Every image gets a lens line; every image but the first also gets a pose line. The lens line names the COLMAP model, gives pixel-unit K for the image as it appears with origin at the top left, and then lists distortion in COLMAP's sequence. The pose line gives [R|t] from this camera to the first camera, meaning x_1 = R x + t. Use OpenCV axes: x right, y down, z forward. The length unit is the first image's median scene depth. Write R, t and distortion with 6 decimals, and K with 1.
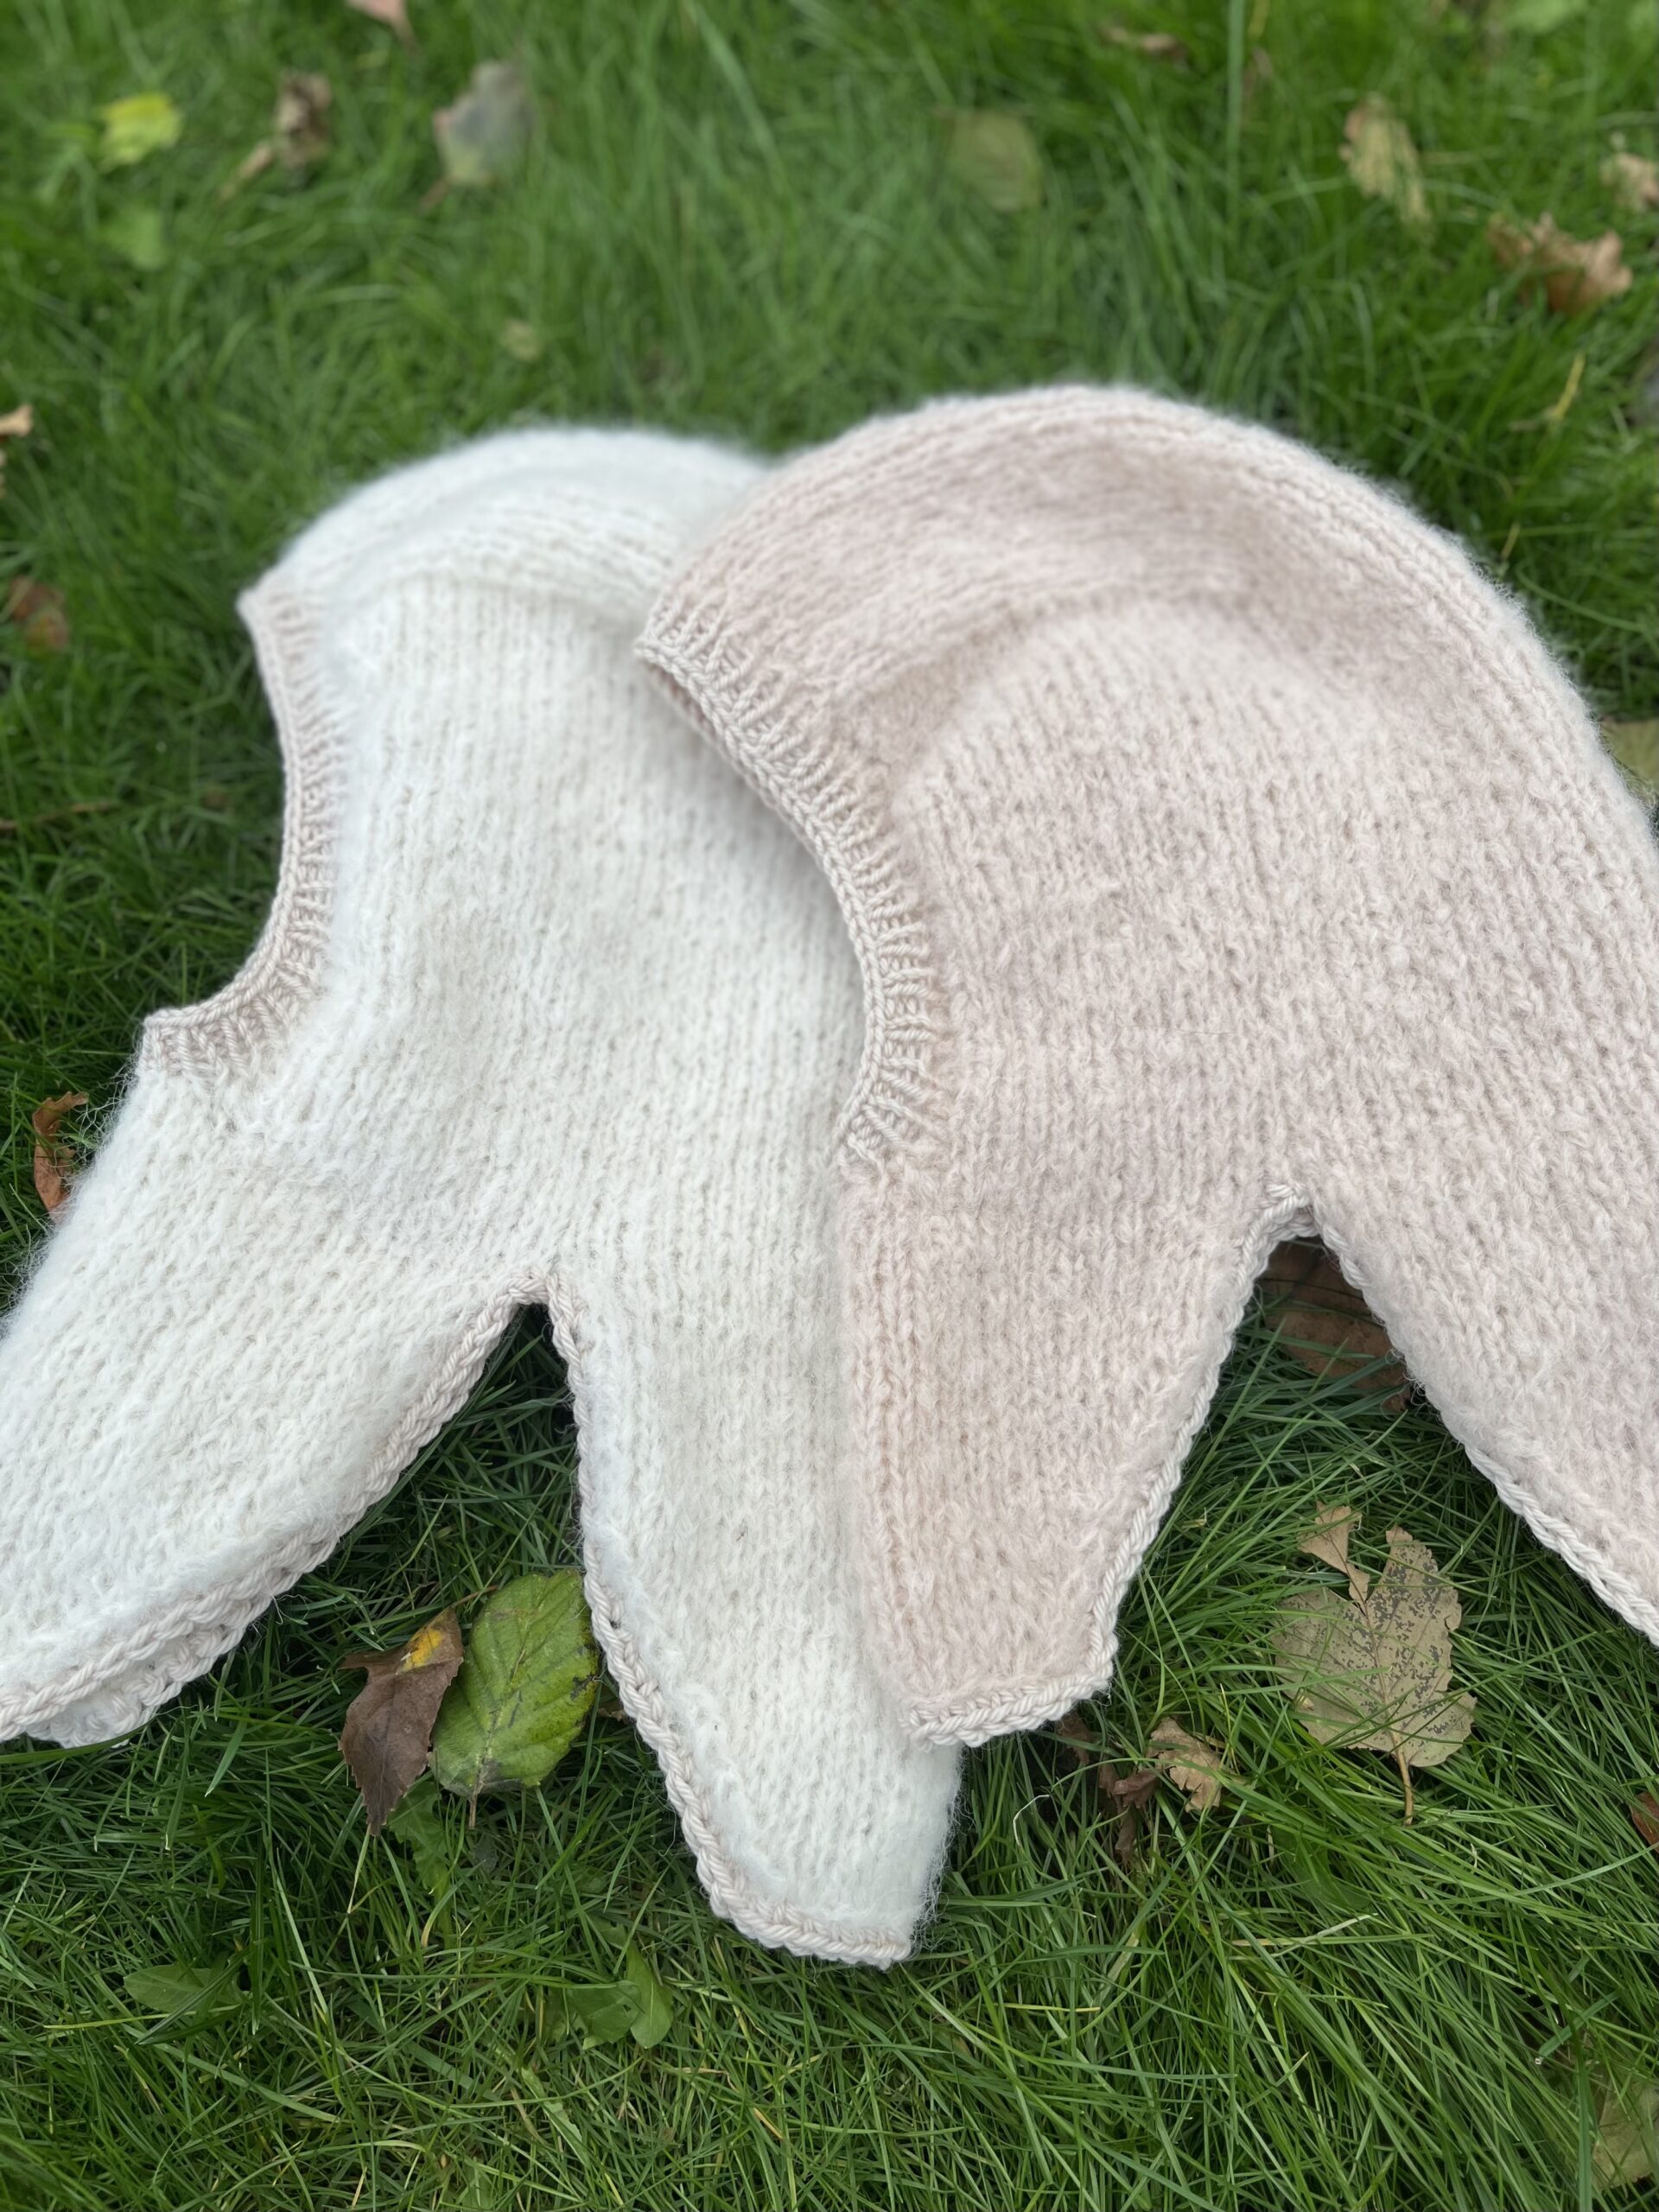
lens RADIAL K [[1724.6, 0, 829.5], [0, 1724.6, 1106.0], [0, 0, 1]] dist [0.057978, -0.126925]
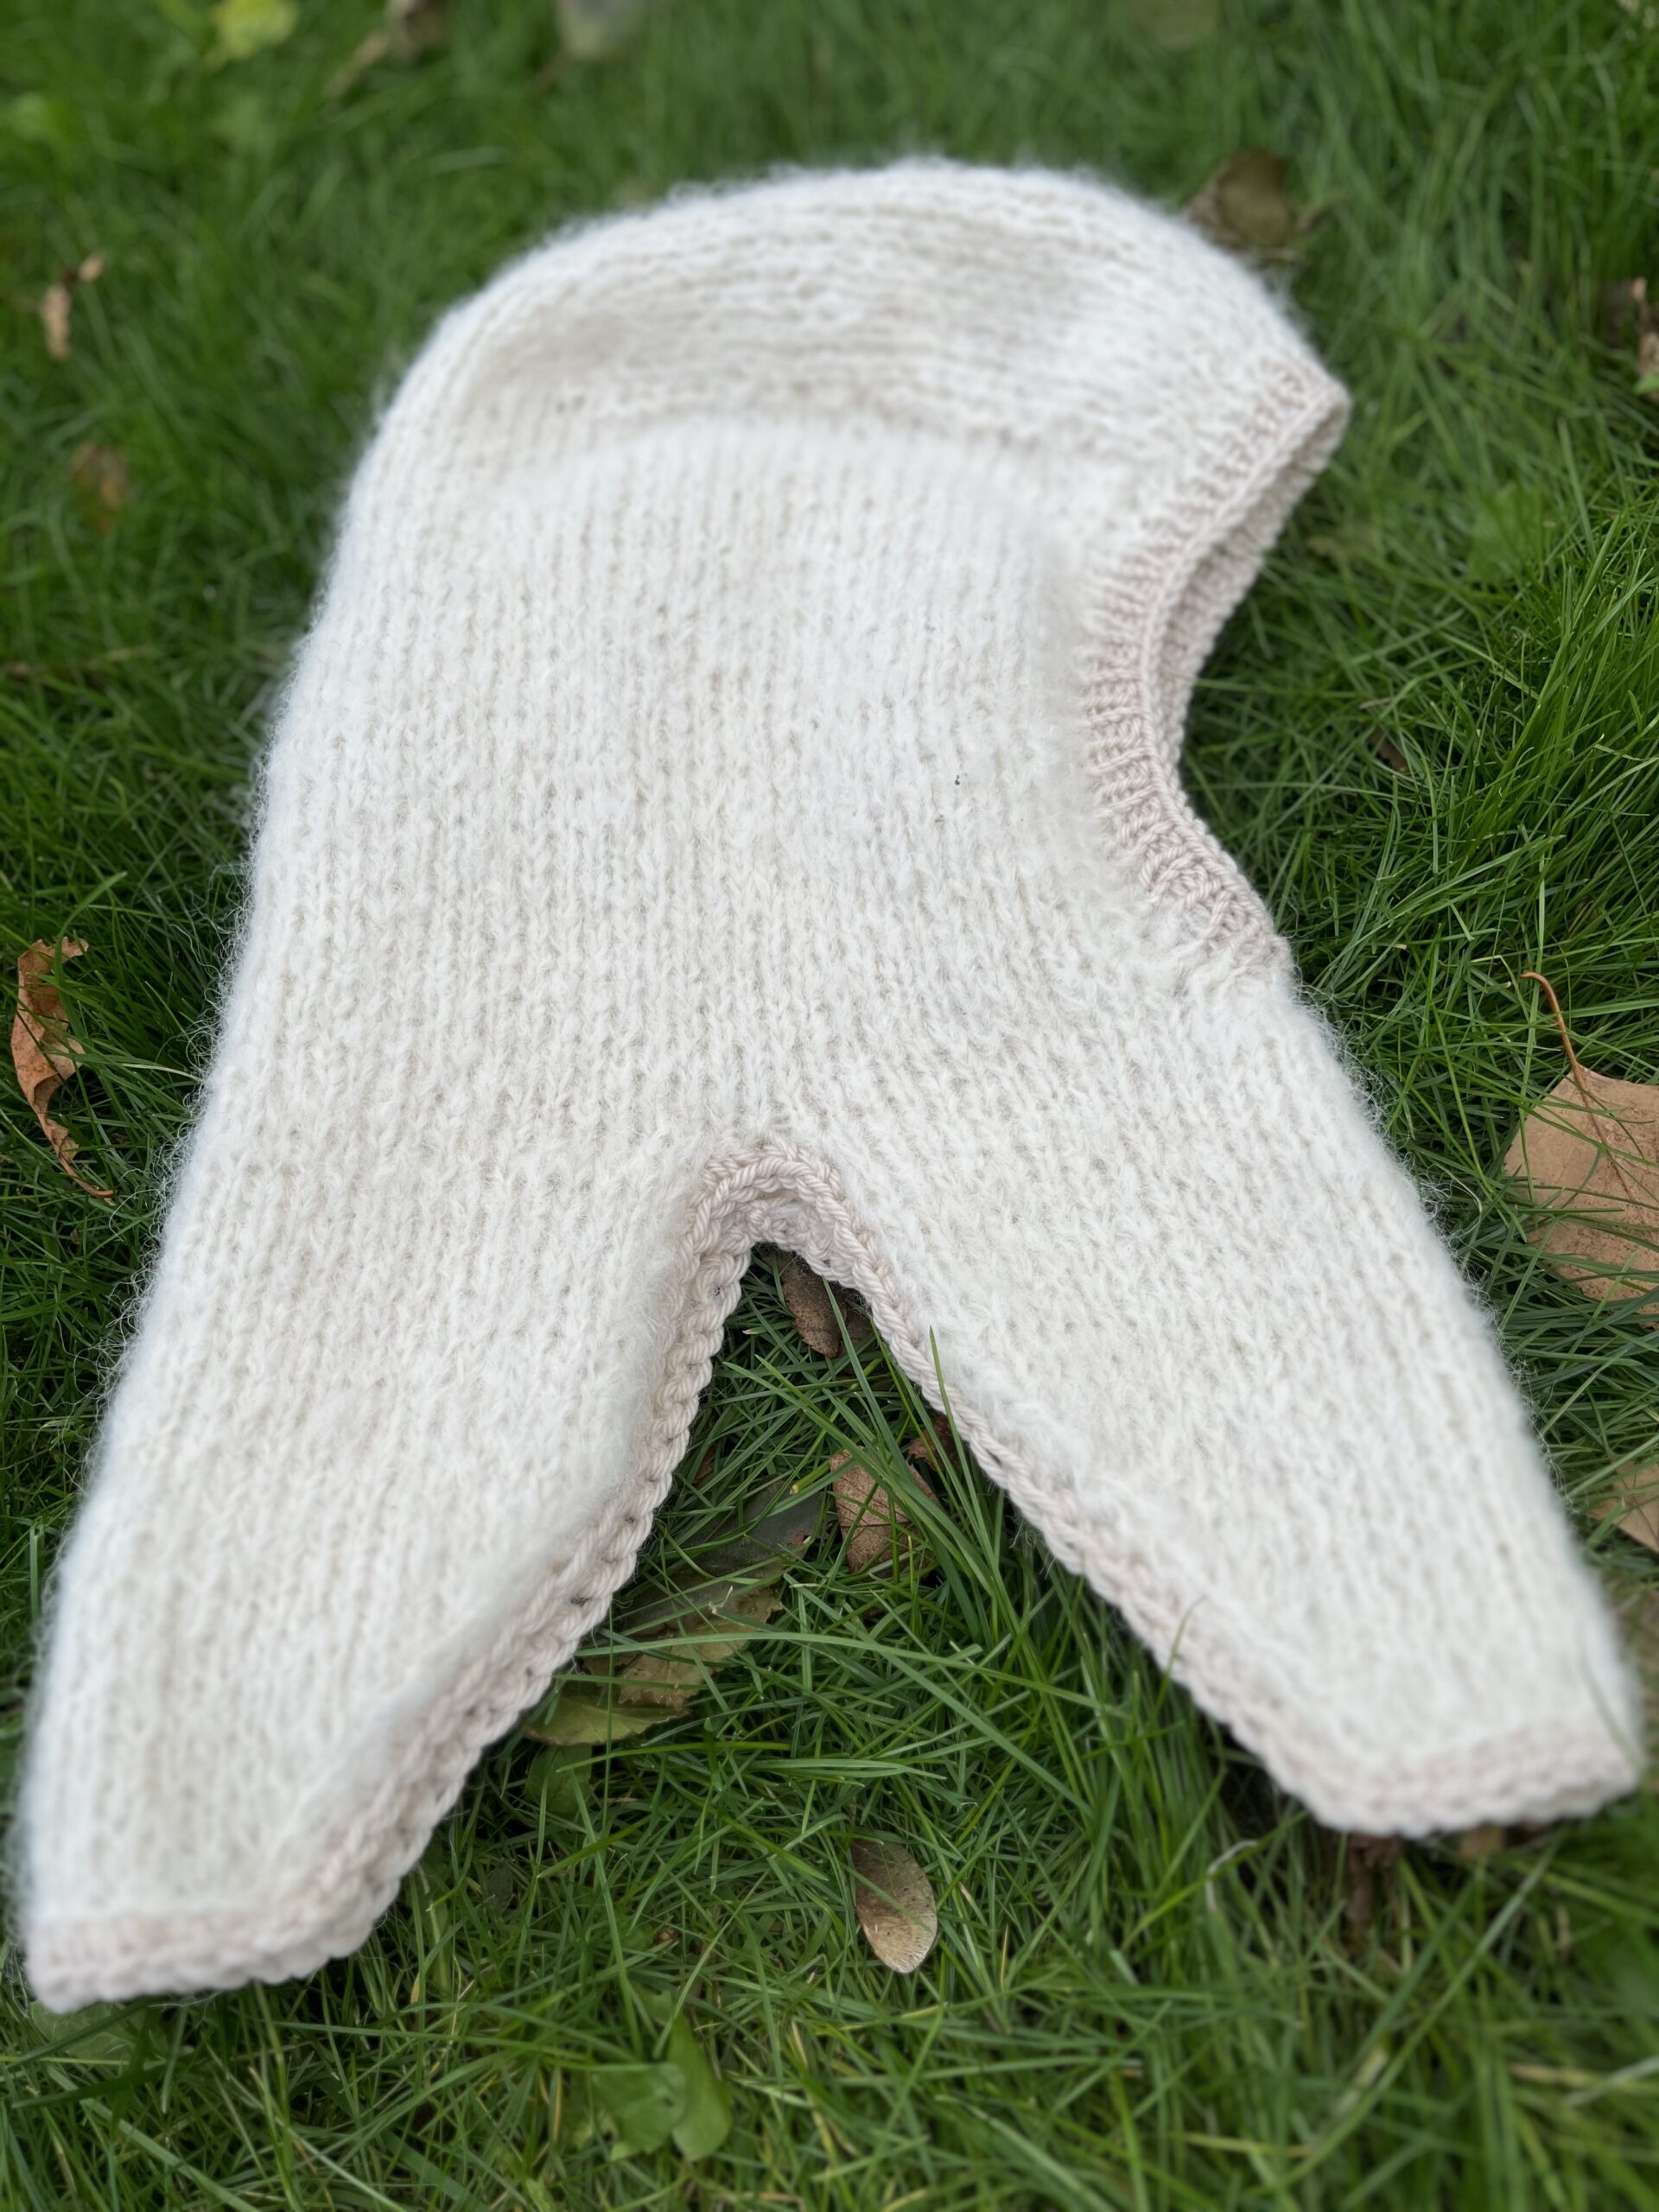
lens RADIAL K [[1724.6, 0, 829.5], [0, 1724.6, 1106.0], [0, 0, 1]] dist [0.057978, -0.126925]
pose [[0.994657, 0.005567, -0.103089, 0.020515], [-0.015775, 0.995014, -0.098475, 0.135852], [0.102027, 0.099575, 0.989785, 0.188516]]
